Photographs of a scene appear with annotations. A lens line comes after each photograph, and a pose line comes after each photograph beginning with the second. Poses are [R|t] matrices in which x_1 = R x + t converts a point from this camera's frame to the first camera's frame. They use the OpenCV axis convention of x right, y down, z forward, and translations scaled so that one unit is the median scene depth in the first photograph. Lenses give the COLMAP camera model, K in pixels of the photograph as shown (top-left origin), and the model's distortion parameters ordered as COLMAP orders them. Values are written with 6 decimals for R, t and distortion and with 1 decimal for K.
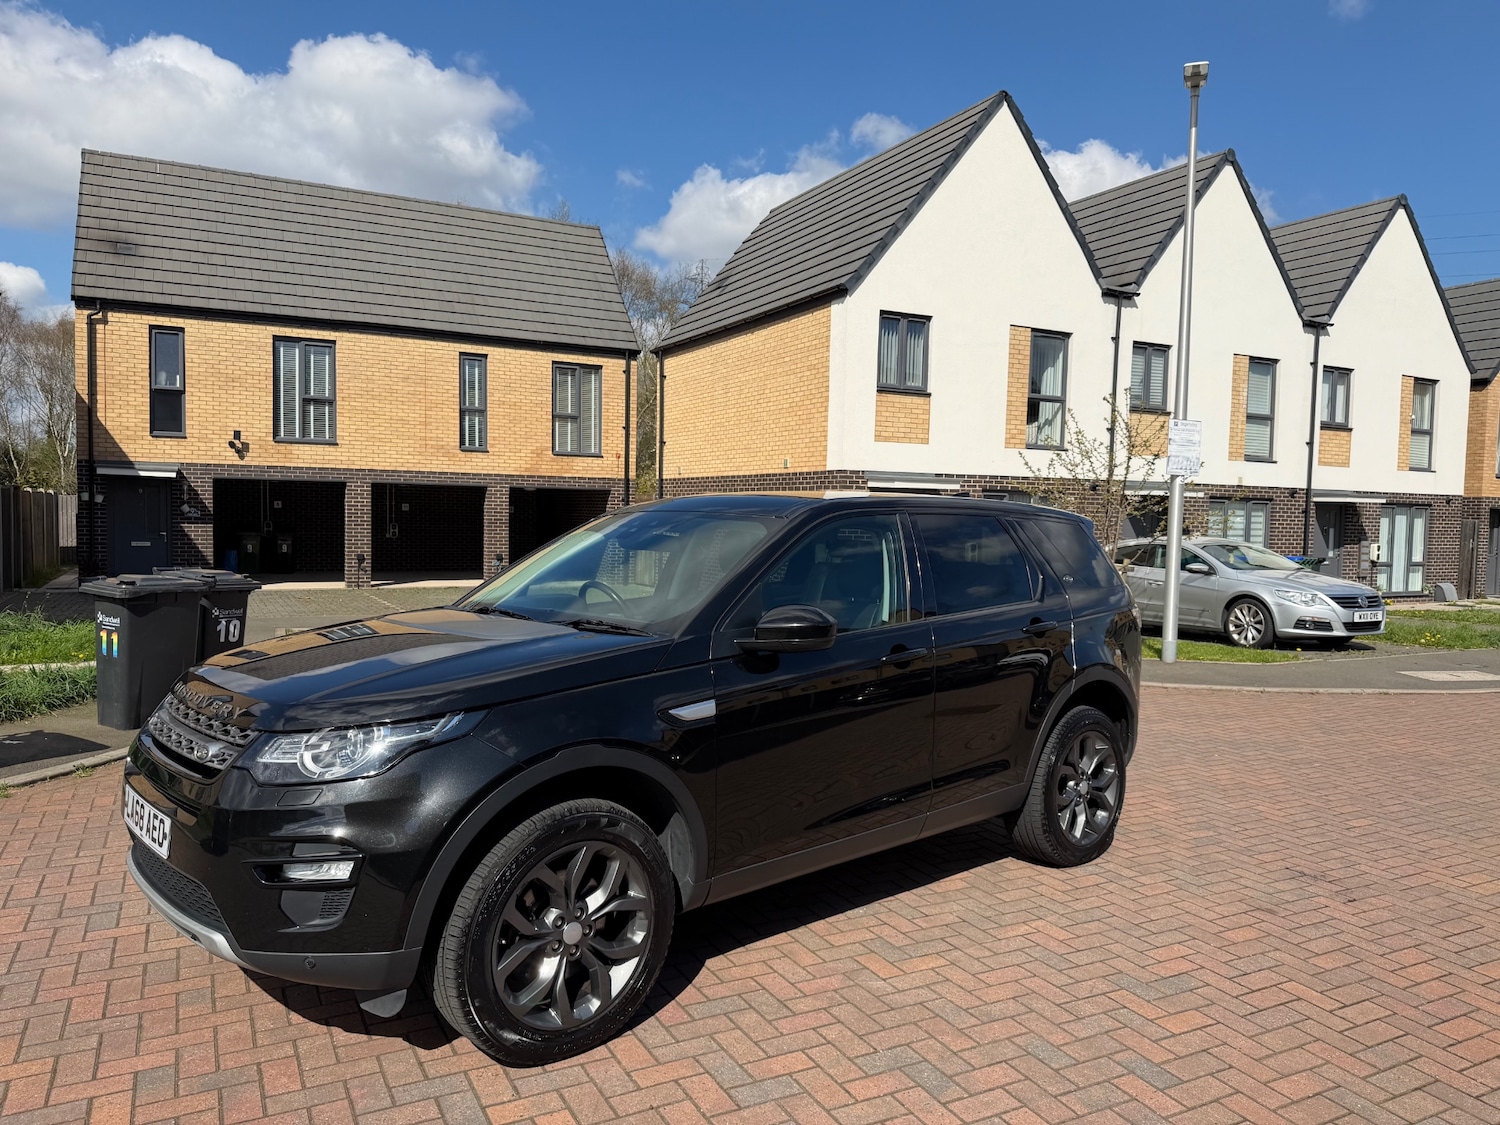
lens RADIAL K [[1055.8, 0, 756.1], [0, 1055.8, 591.6], [0, 0, 1]] dist [0.038046, -0.049679]
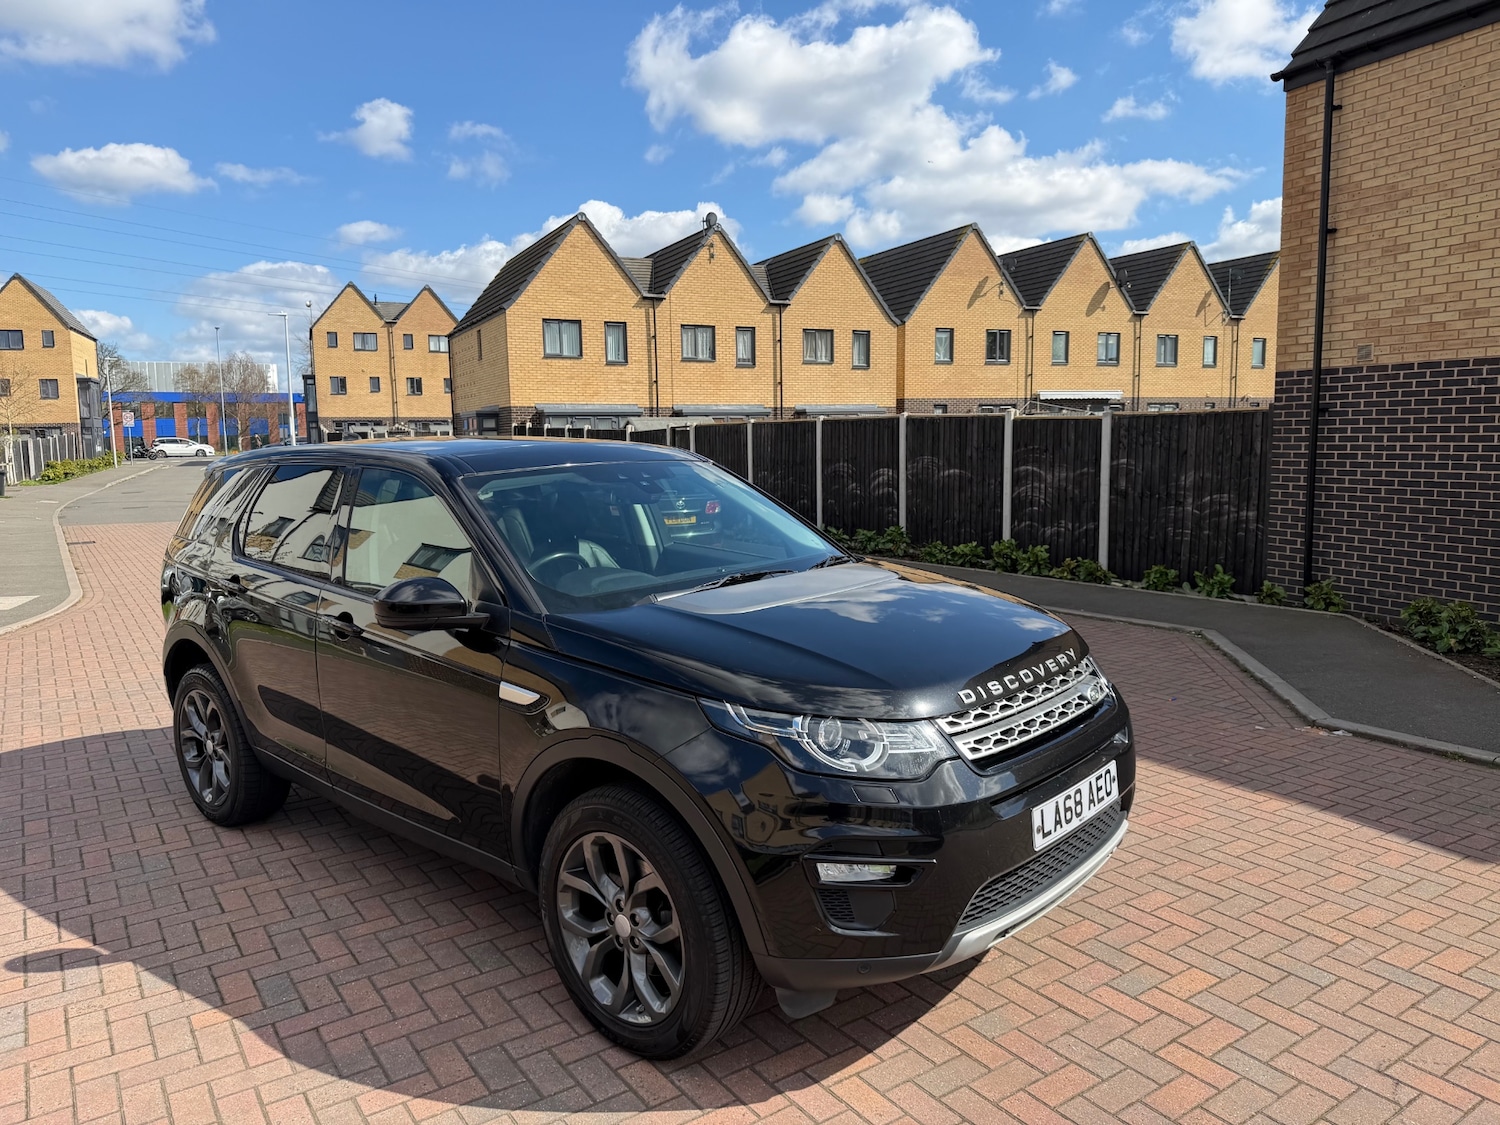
lens RADIAL K [[1055.8, 0, 746.0], [0, 1055.8, 583.3], [0, 0, 1]] dist [0.038046, -0.049679]
pose [[-0.111332, -0.154324, 0.981728, -0.282388], [0.086258, 0.982640, 0.164250, -0.030863], [-0.990033, 0.102968, -0.096088, 0.268129]]
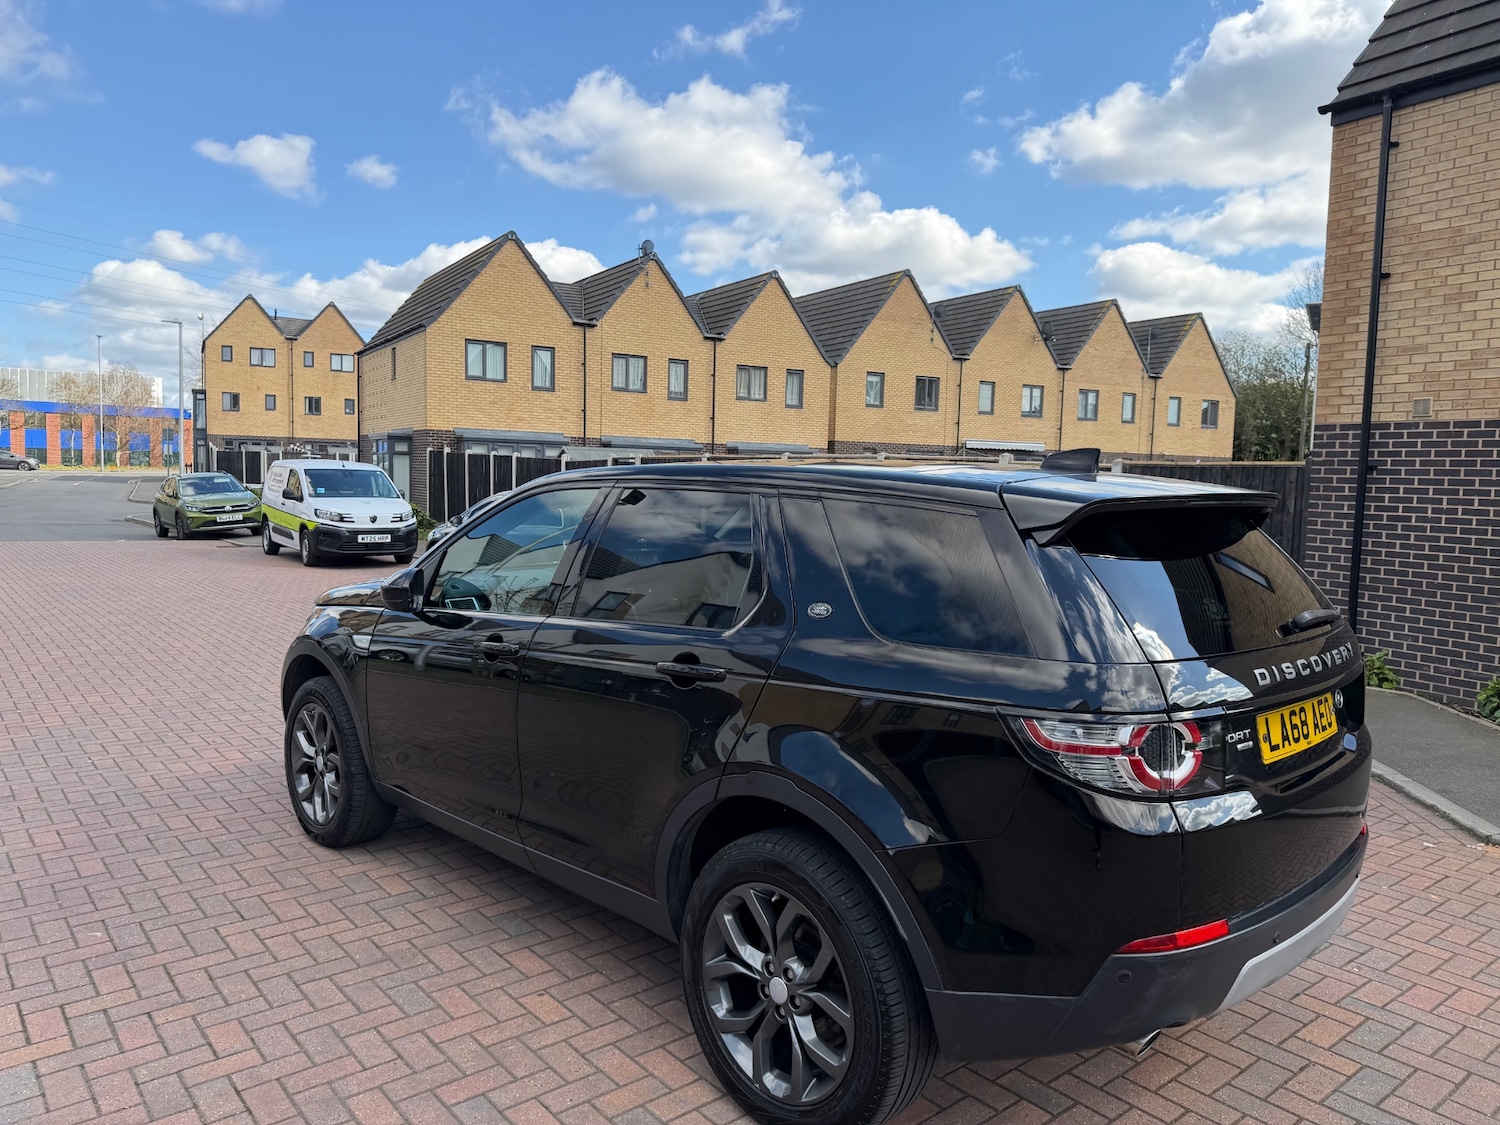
lens RADIAL K [[1055.8, 0, 741.3], [0, 1055.8, 579.0], [0, 0, 1]] dist [0.038046, -0.049679]
pose [[-0.197332, -0.120152, 0.972946, -0.193624], [0.043716, 0.990395, 0.131173, -0.029745], [-0.979361, 0.068418, -0.190184, 0.308709]]
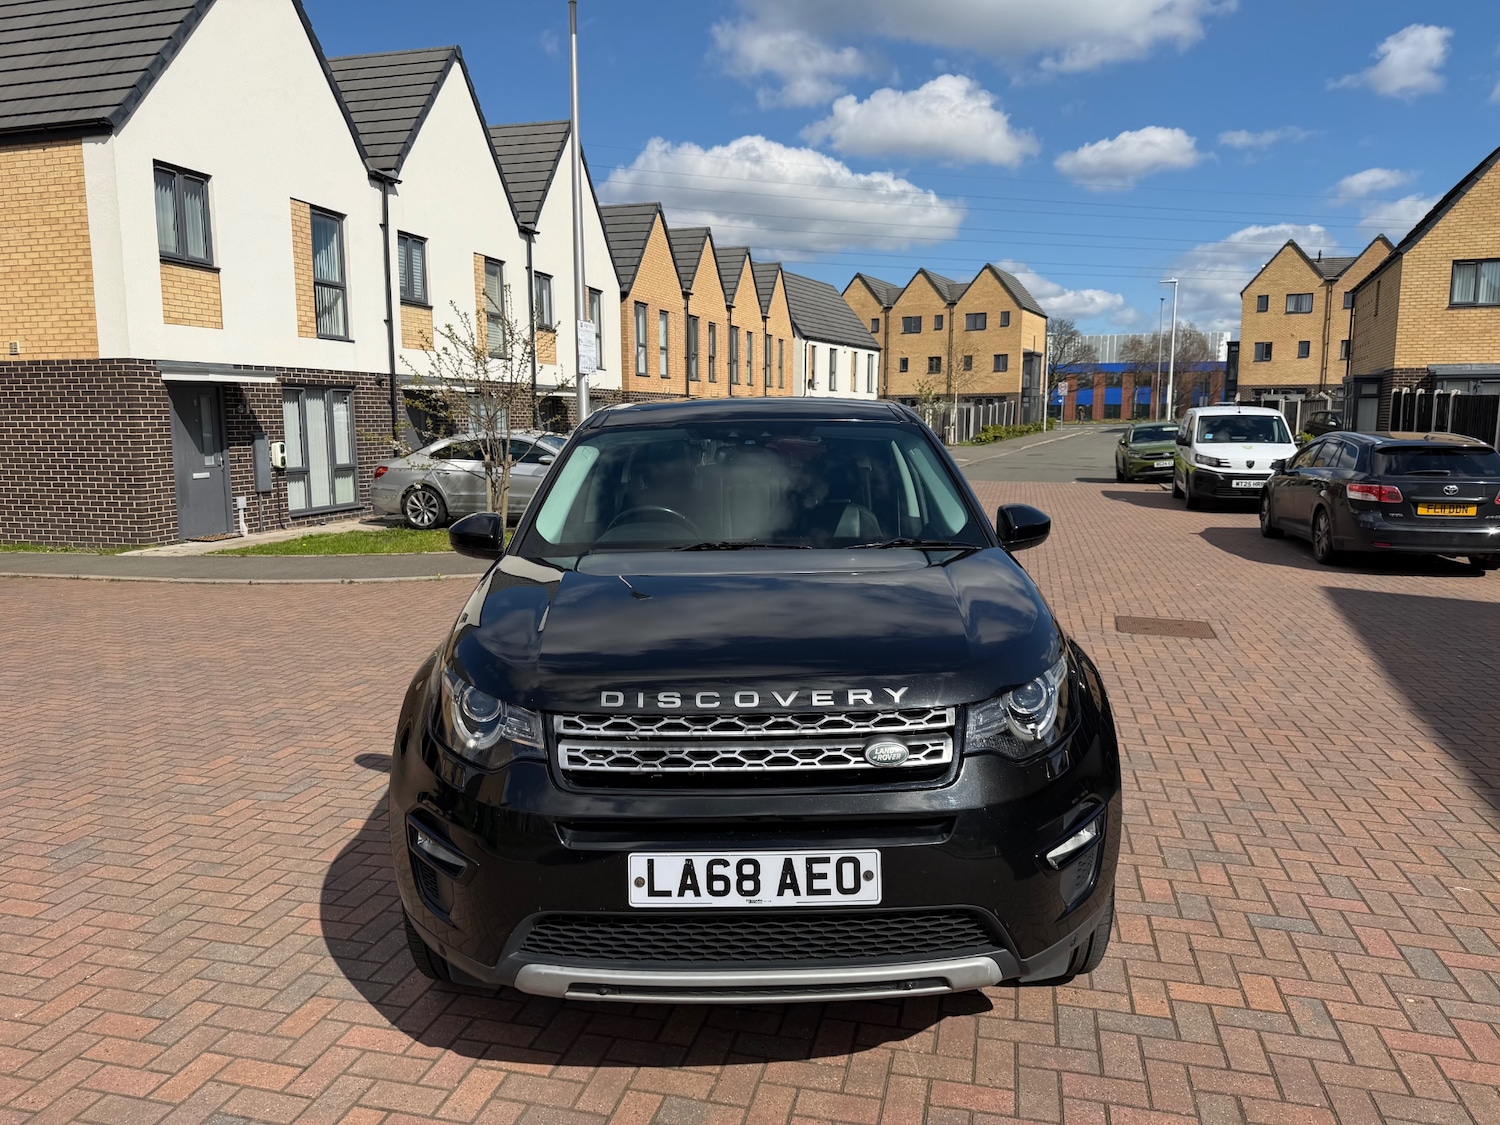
lens RADIAL K [[1055.8, 0, 747.8], [0, 1055.8, 582.4], [0, 0, 1]] dist [0.038046, -0.049679]
pose [[0.669976, -0.137278, 0.729580, -0.209055], [0.069954, 0.990056, 0.122050, -0.012930], [-0.739080, -0.030733, 0.672916, 0.105658]]
